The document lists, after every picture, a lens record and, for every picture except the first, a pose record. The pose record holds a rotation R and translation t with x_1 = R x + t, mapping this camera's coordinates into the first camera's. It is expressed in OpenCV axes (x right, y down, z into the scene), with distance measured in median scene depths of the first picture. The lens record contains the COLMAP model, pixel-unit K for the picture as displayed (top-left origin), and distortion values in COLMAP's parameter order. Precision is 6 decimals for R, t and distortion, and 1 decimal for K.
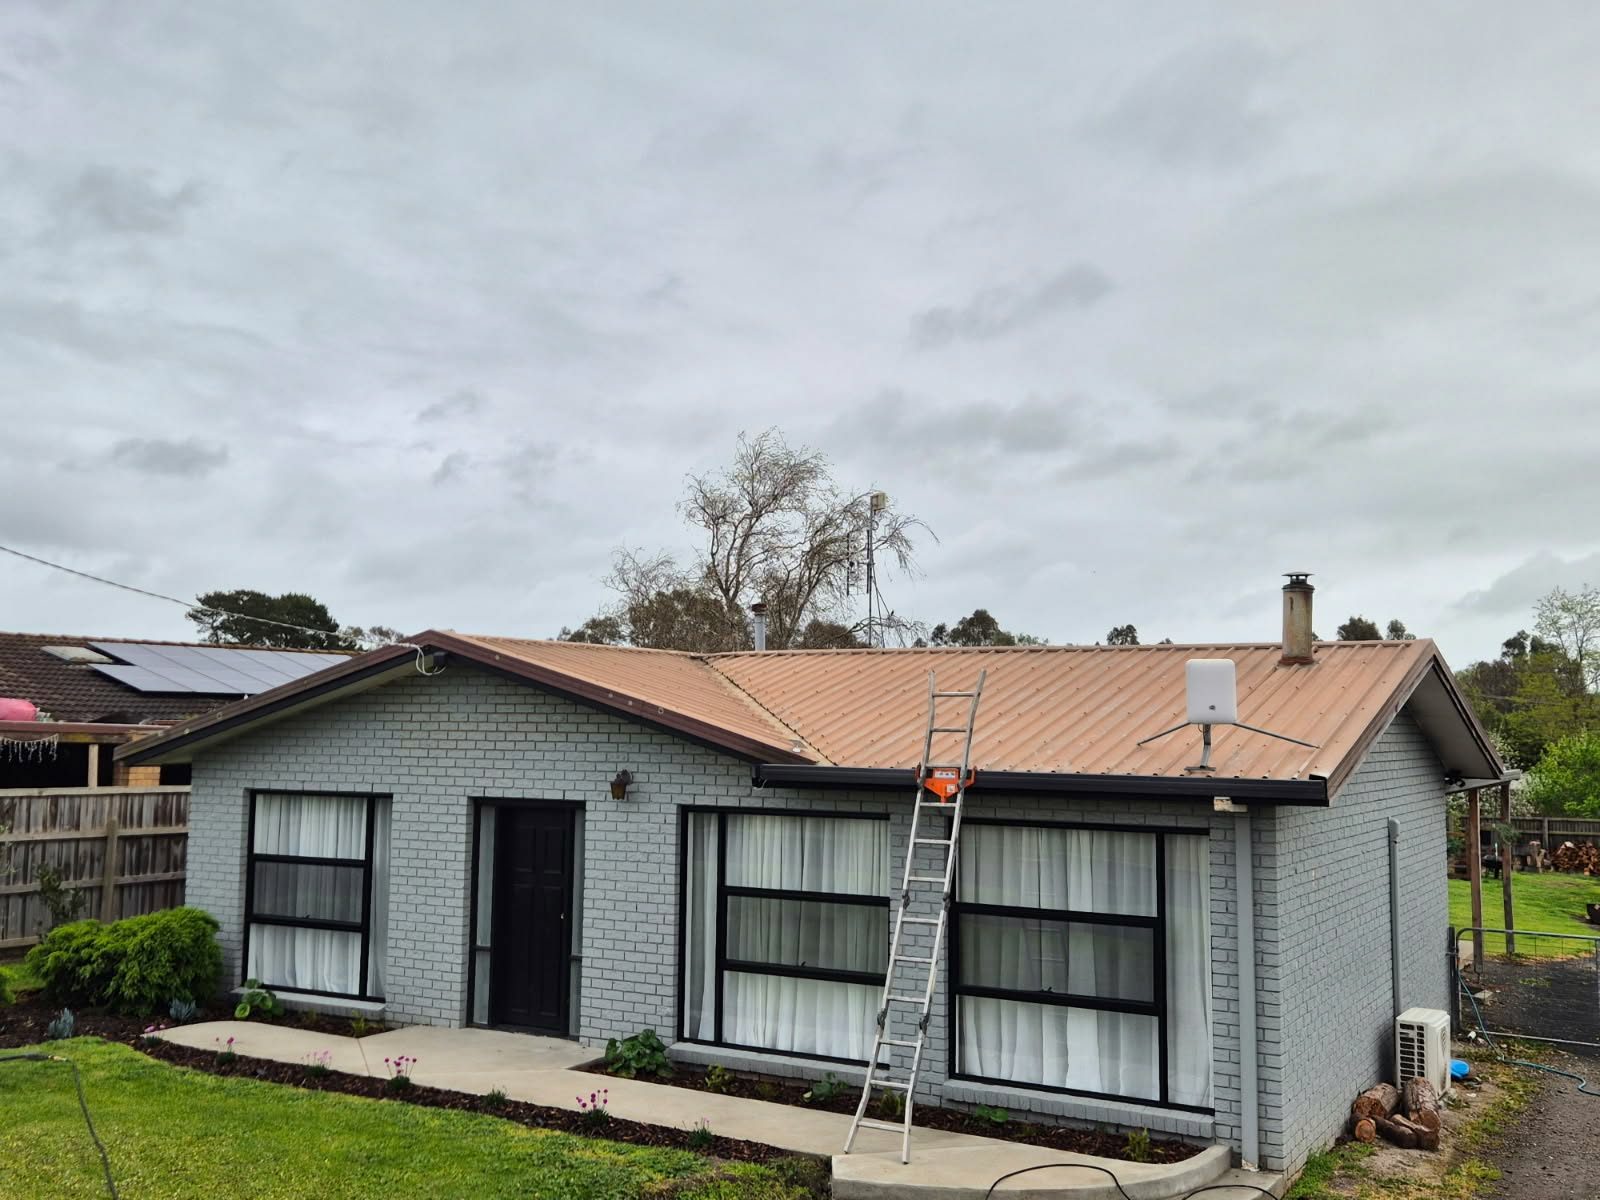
lens RADIAL K [[1562.2, 0, 799.7], [0, 1562.2, 581.2], [0, 0, 1]] dist [0.068420, -0.002096]
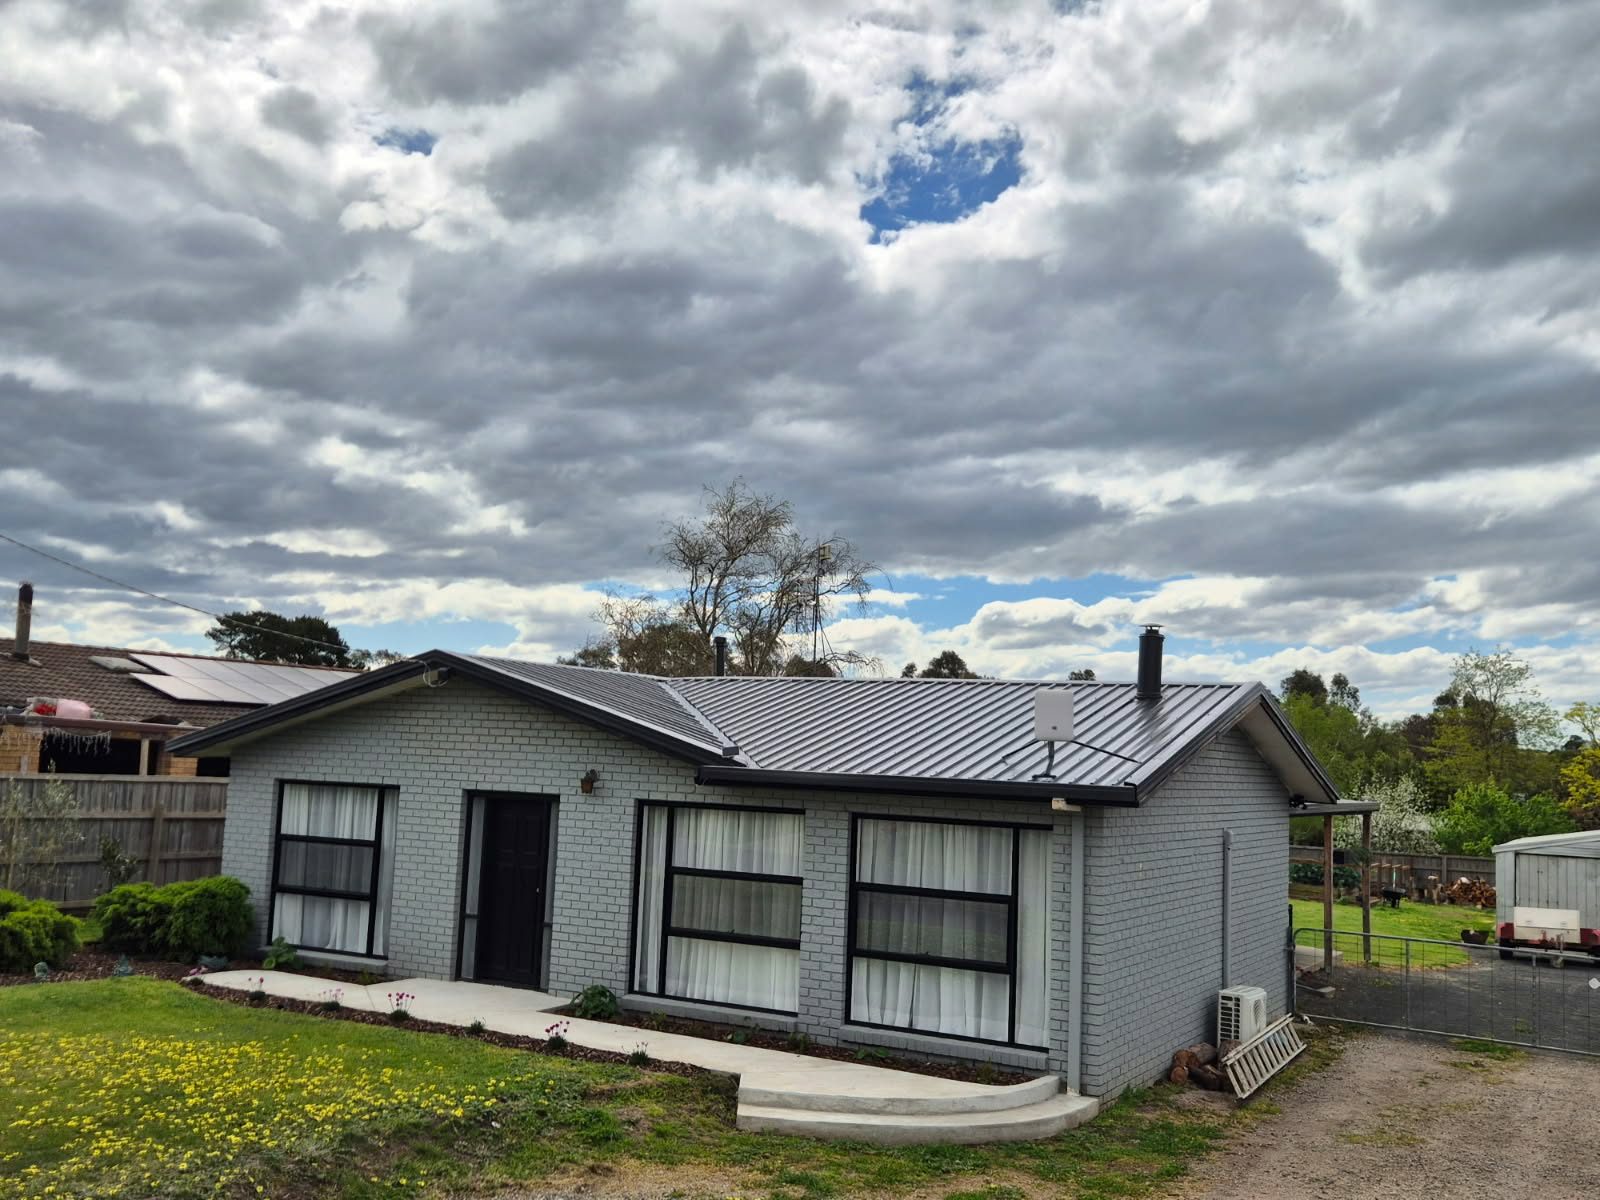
lens RADIAL K [[1499.1, 0, 800.5], [0, 1499.1, 601.8], [0, 0, 1]] dist [0.053929, 0.002477]
pose [[0.999490, 0.031355, 0.005982, 0.036217], [-0.031281, 0.999436, -0.012199, 0.000071], [-0.006361, 0.012005, 0.999908, -0.157704]]
